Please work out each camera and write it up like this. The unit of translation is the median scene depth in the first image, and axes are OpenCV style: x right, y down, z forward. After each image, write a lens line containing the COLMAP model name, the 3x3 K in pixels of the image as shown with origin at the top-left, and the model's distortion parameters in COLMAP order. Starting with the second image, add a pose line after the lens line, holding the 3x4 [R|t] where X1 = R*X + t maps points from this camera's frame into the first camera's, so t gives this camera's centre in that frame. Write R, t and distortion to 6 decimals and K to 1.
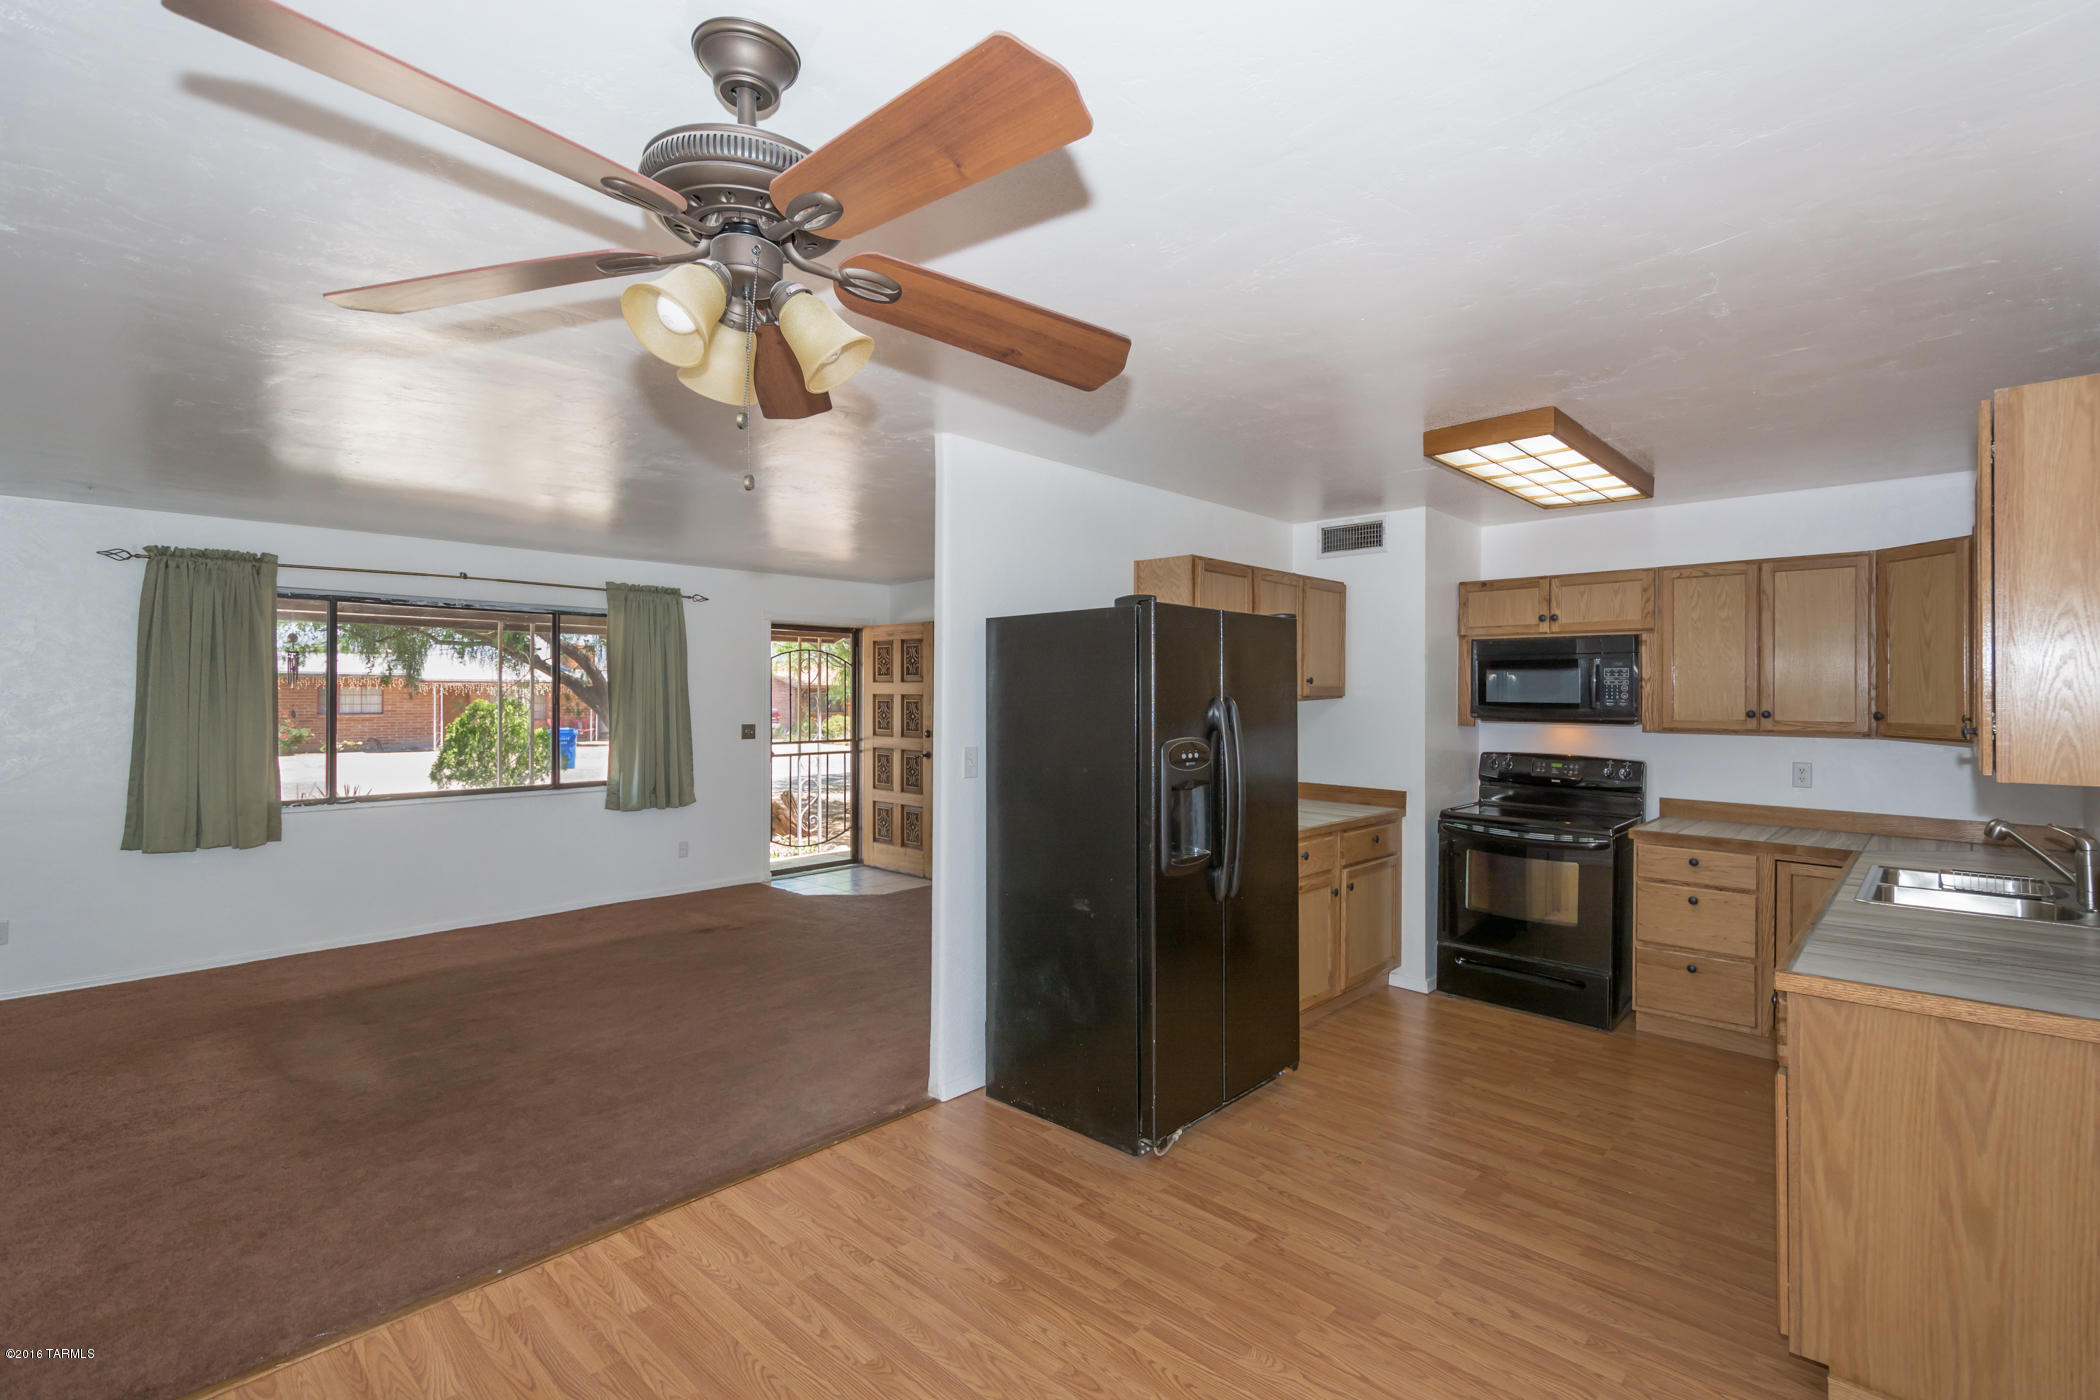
lens RADIAL K [[940.3, 0, 1050.0], [0, 940.3, 700.0], [0, 0, 1]] dist [0.021601, 0.000030]
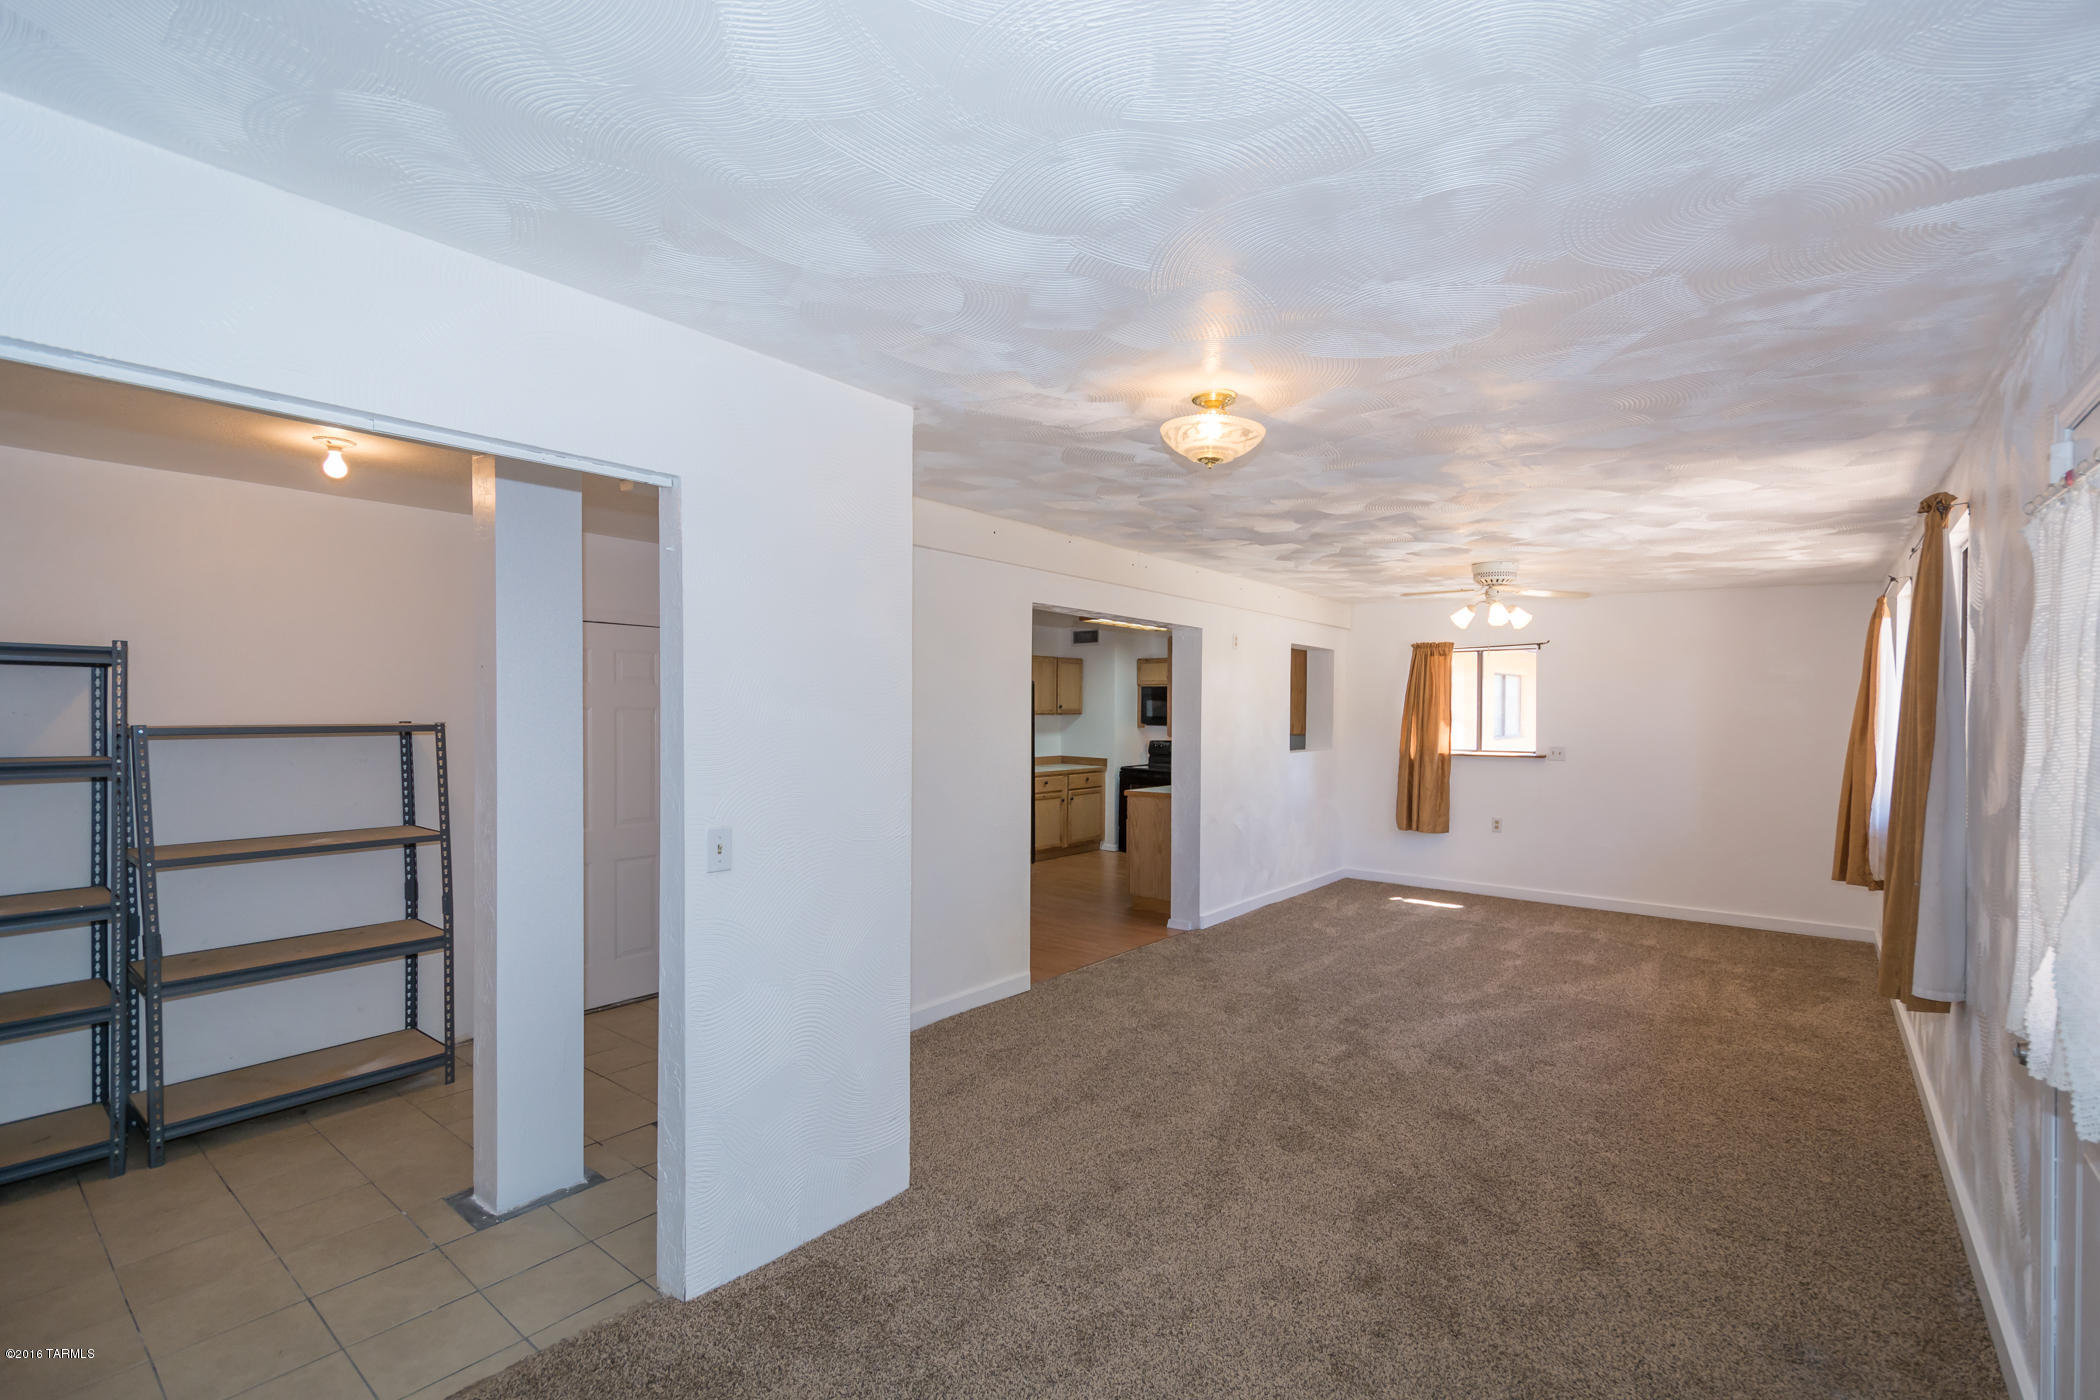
lens RADIAL K [[919.9, 0, 1044.1], [0, 919.9, 719.2], [0, 0, 1]] dist [-0.000817, -0.000334]
pose [[0.997293, 0.001305, 0.073518, 0.065034], [-0.001714, 0.999983, 0.005494, -0.001695], [-0.073510, -0.005605, 0.997279, -0.814625]]
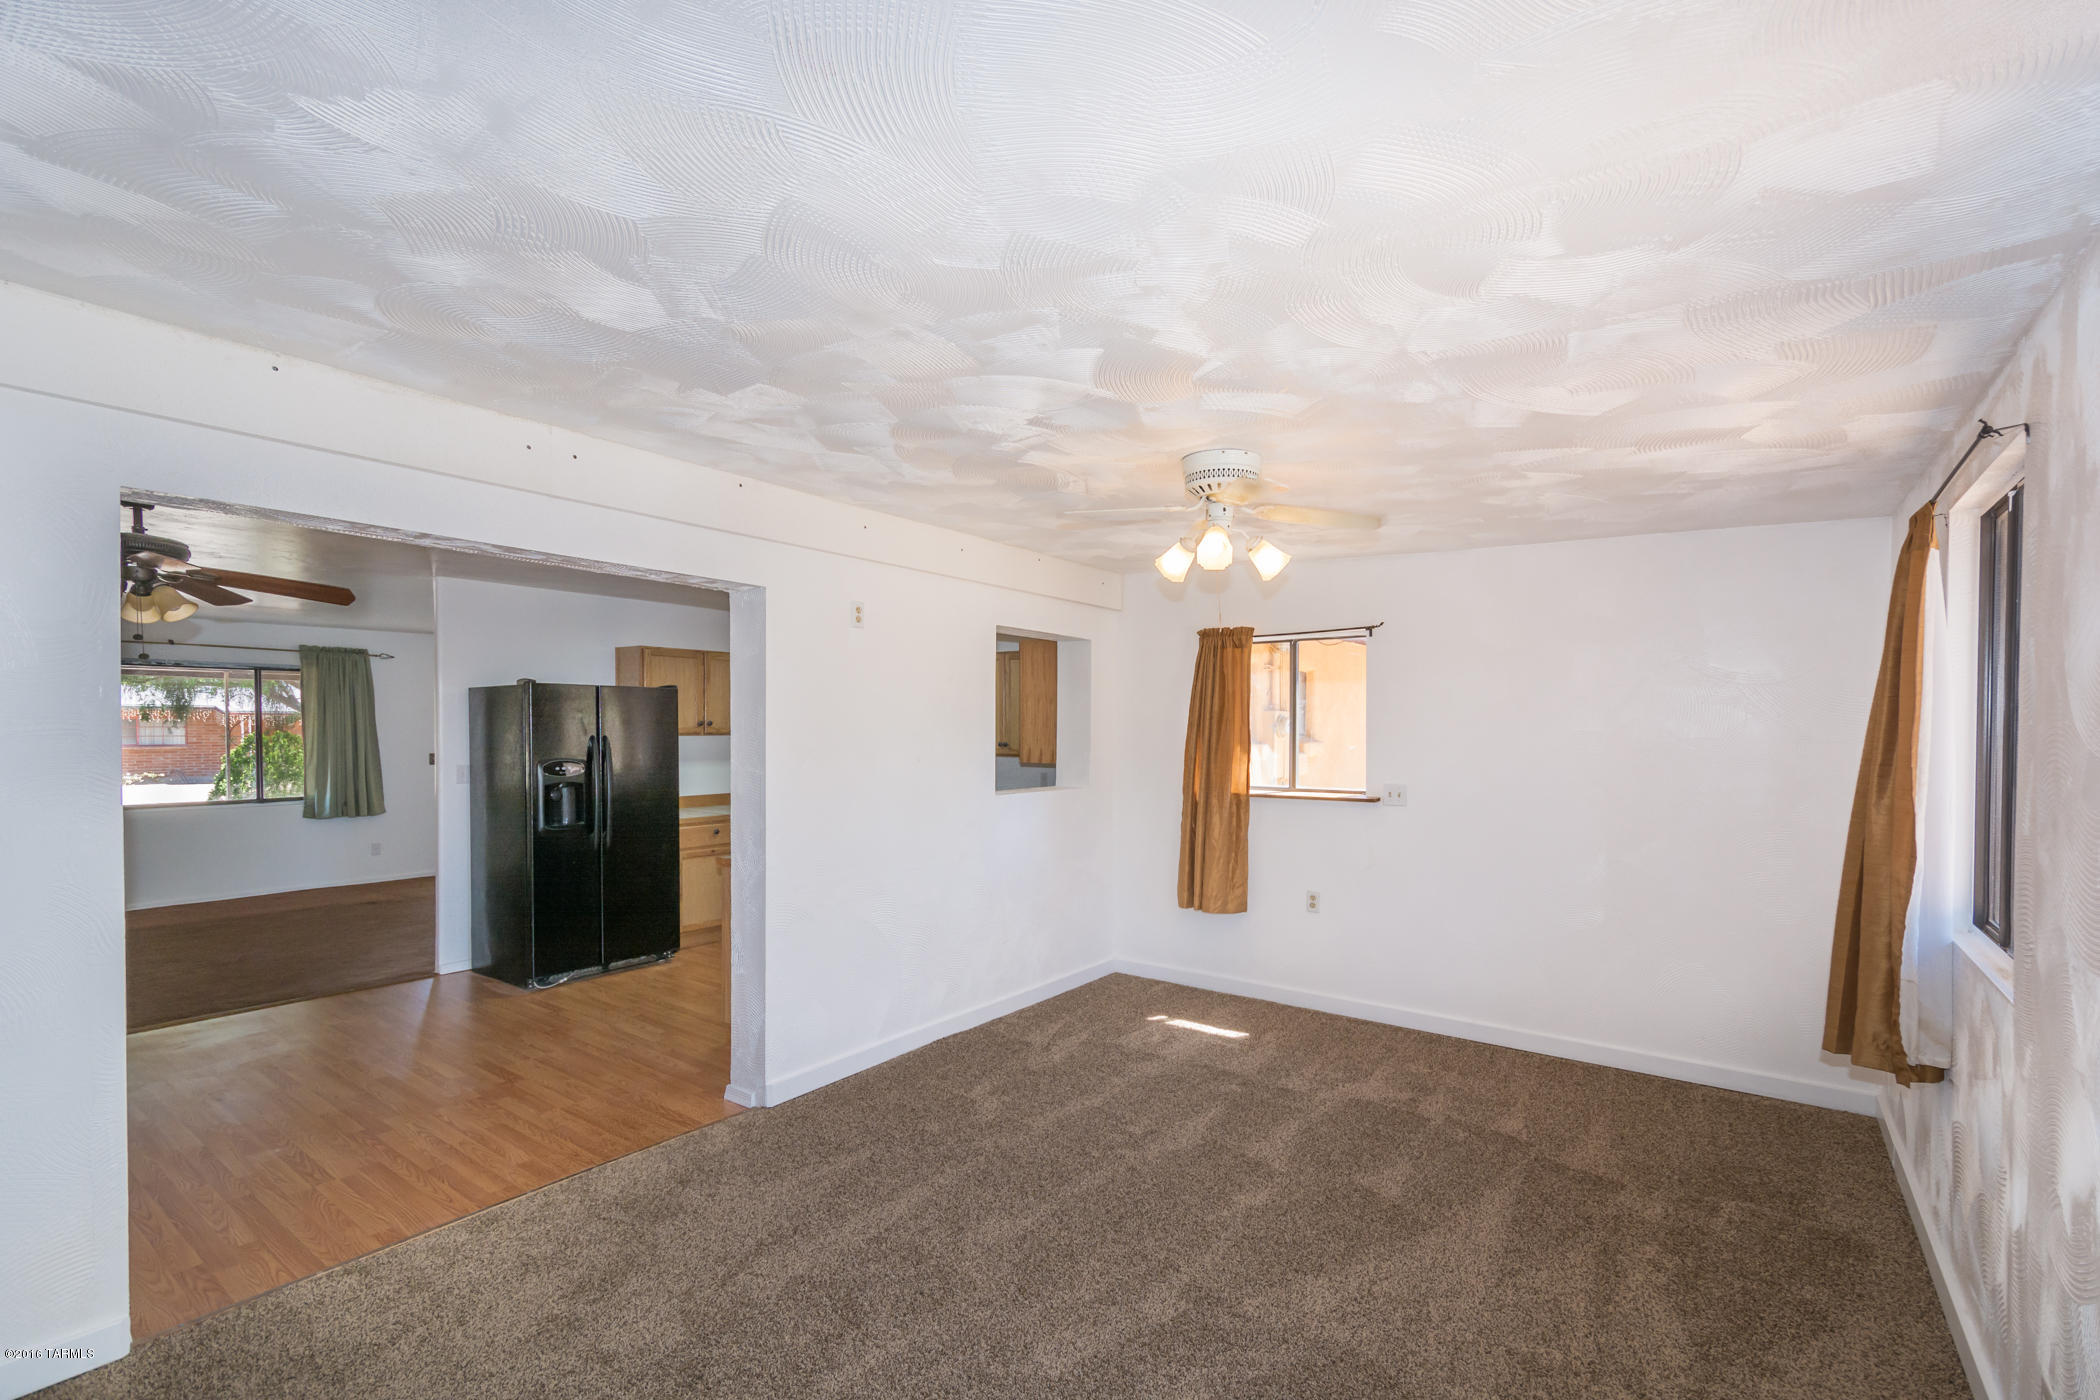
lens RADIAL K [[920.3, 0, 1059.5], [0, 920.3, 741.4], [0, 0, 1]] dist [0.001756, -0.000072]
pose [[0.991319, -0.000327, 0.131477, 0.420965], [-0.001089, 0.999942, 0.010701, -0.005380], [-0.131473, -0.010751, 0.991261, -0.422133]]
